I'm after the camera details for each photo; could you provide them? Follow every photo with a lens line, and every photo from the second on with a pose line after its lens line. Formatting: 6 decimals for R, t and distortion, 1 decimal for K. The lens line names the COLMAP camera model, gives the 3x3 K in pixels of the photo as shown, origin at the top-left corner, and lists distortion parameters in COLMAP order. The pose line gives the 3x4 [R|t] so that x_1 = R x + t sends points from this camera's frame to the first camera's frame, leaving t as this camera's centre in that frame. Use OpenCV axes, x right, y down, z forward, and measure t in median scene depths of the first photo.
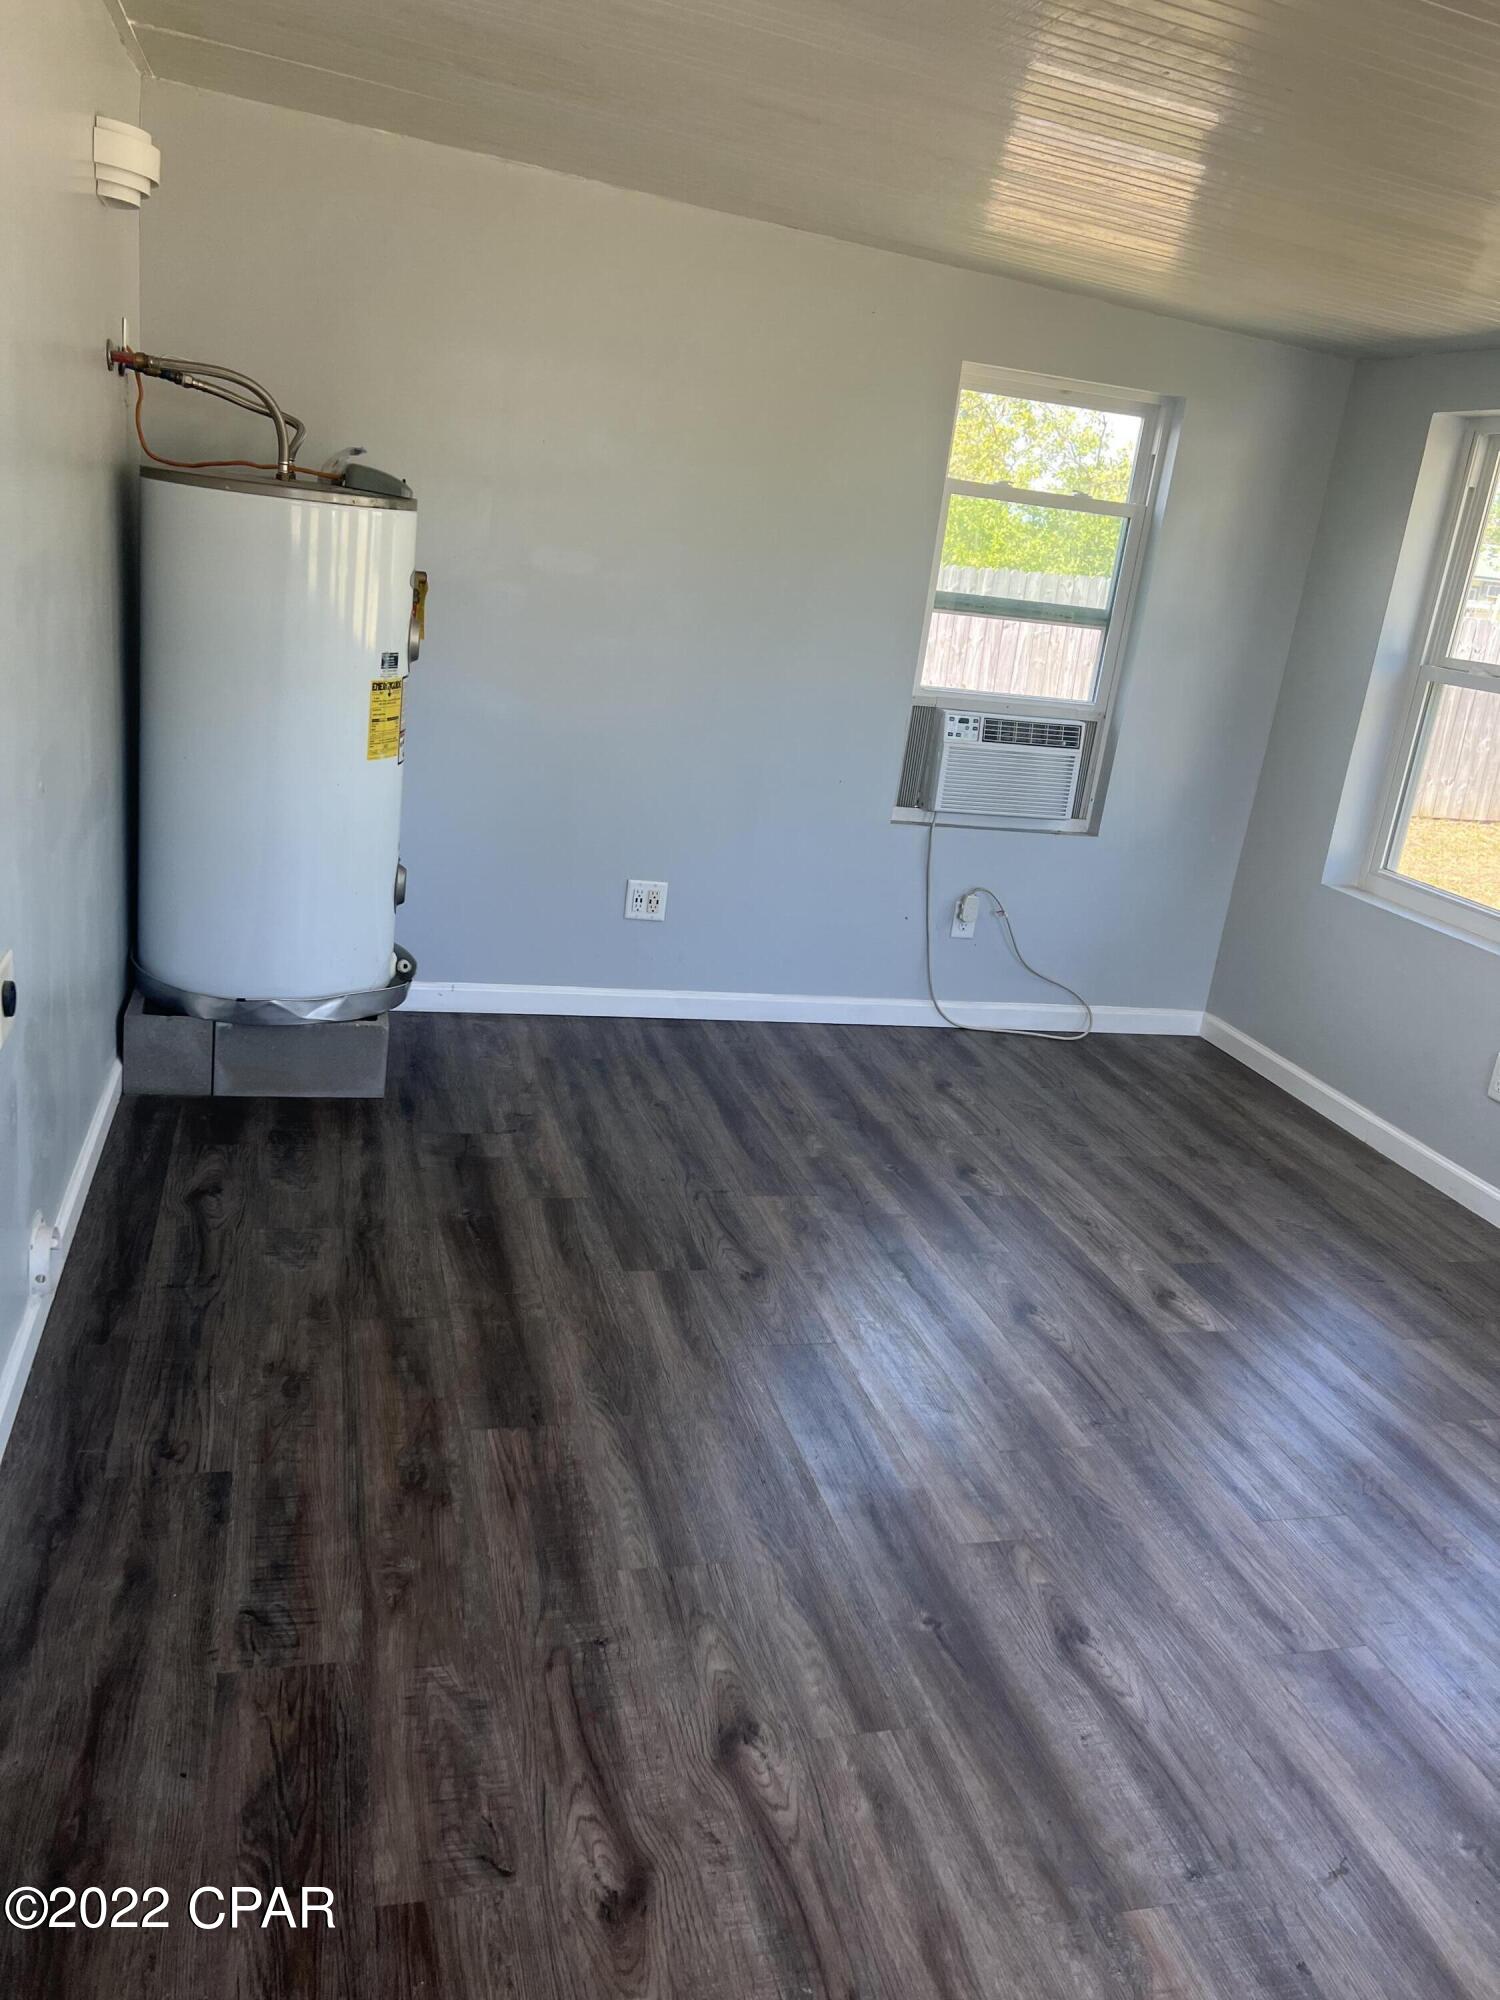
lens RADIAL K [[1522.6, 0, 749.7], [0, 1522.6, 1001.7], [0, 0, 1]] dist [0.001427, 0.004798]
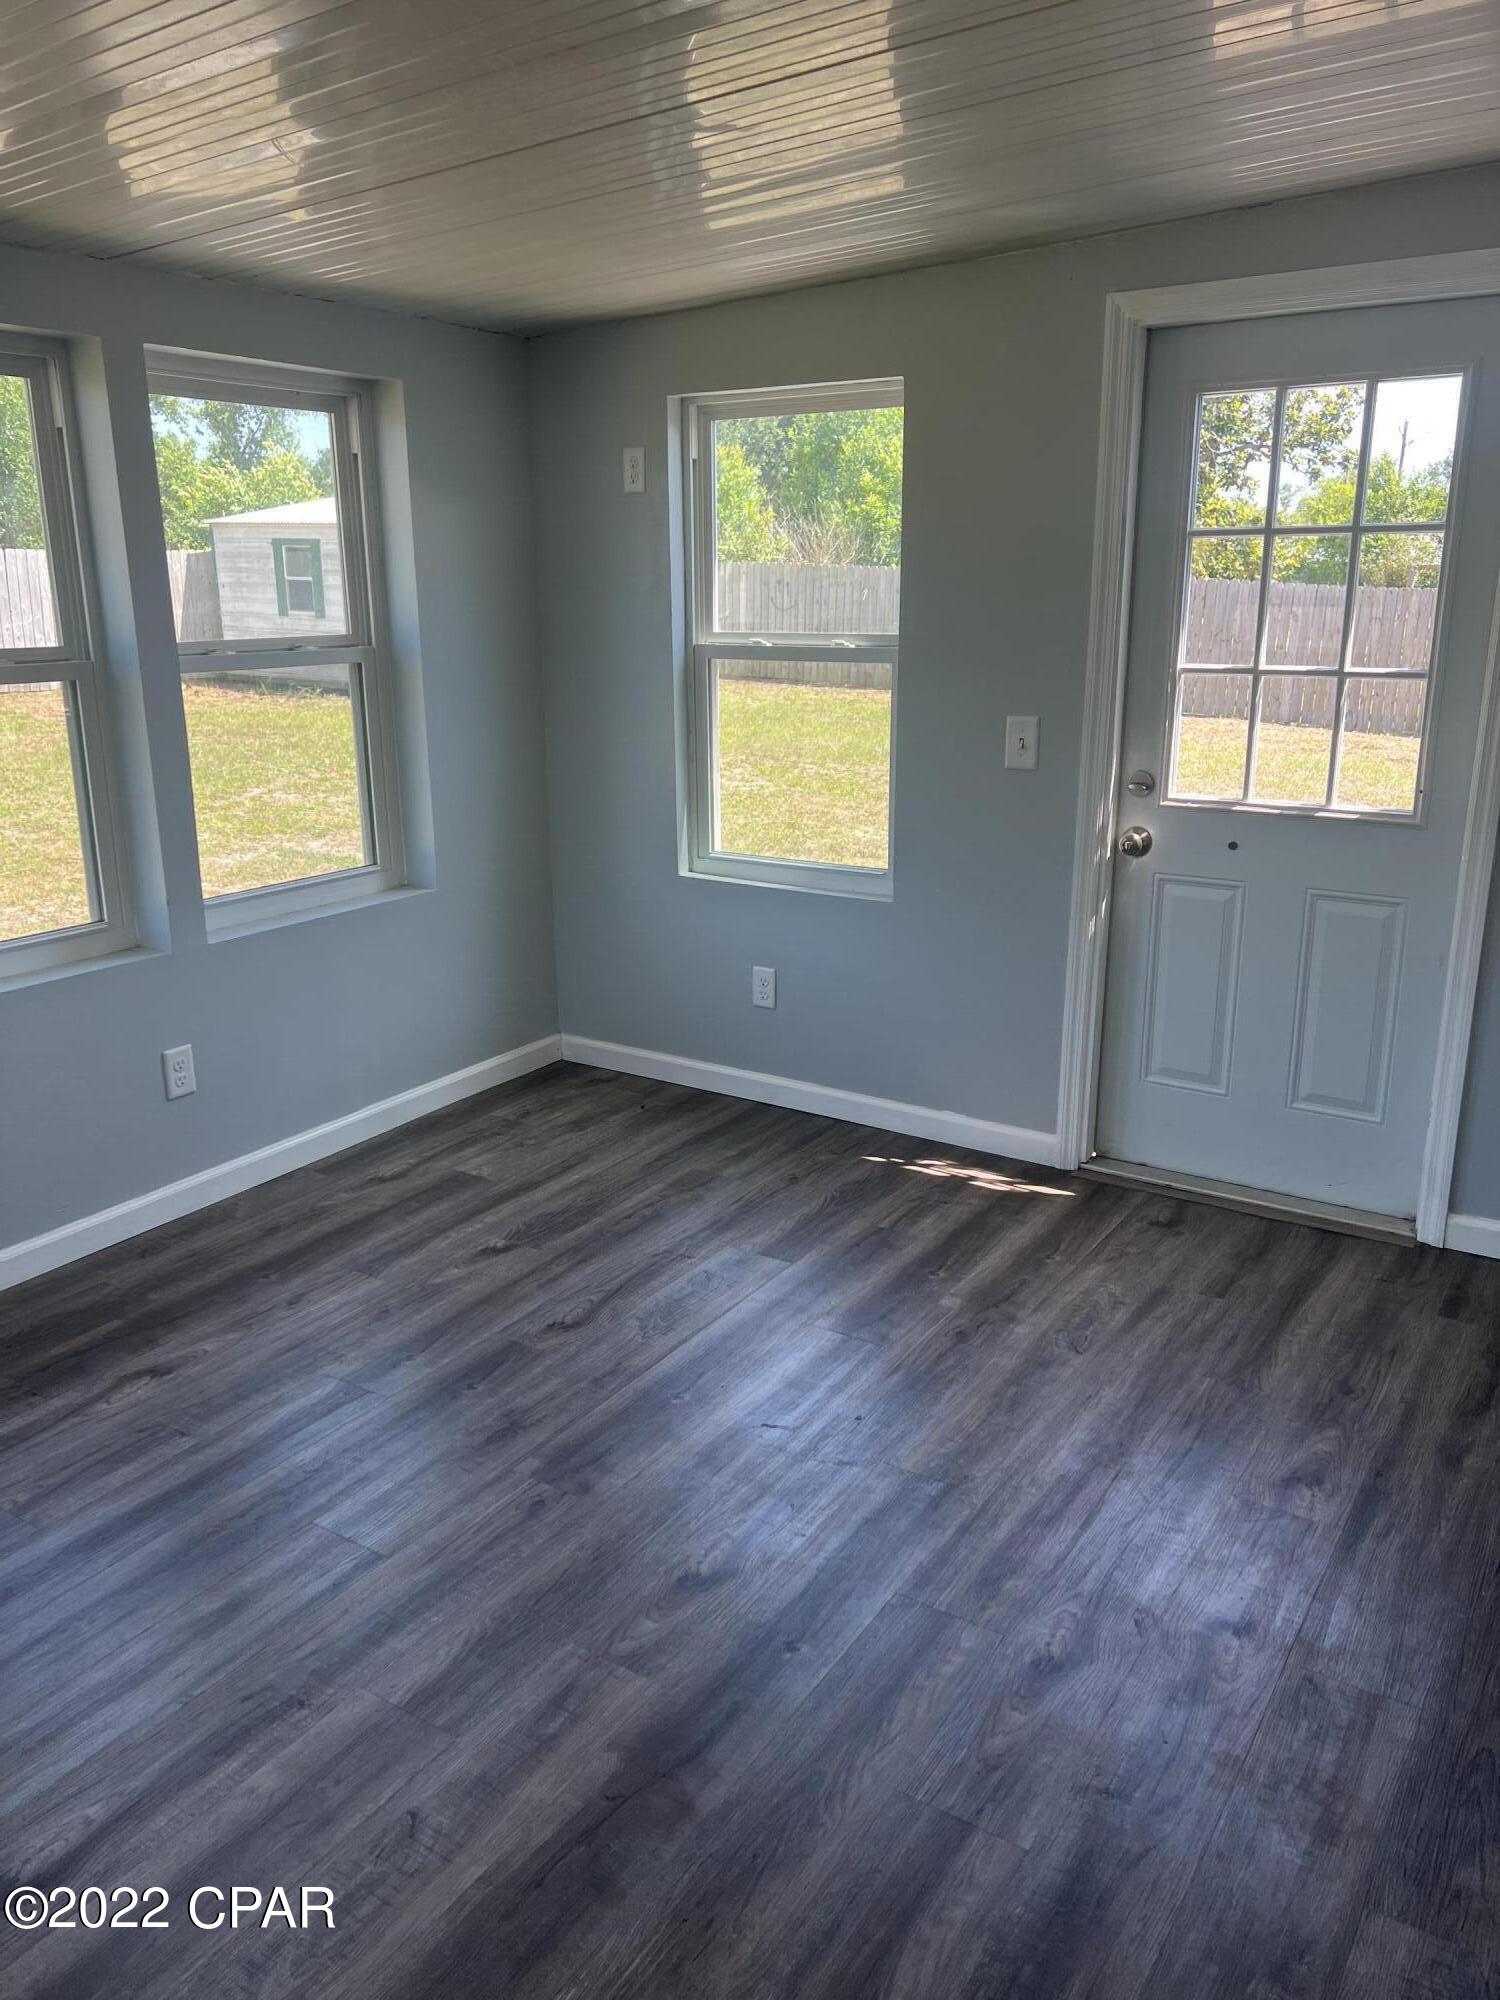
lens RADIAL K [[1522.6, 0, 748.7], [0, 1522.6, 993.7], [0, 0, 1]] dist [0.001427, 0.004798]
pose [[-0.658771, -0.325430, 0.678318, -0.420389], [0.157798, 0.821786, 0.547511, -0.523827], [-0.735609, 0.467722, -0.490017, 1.363004]]
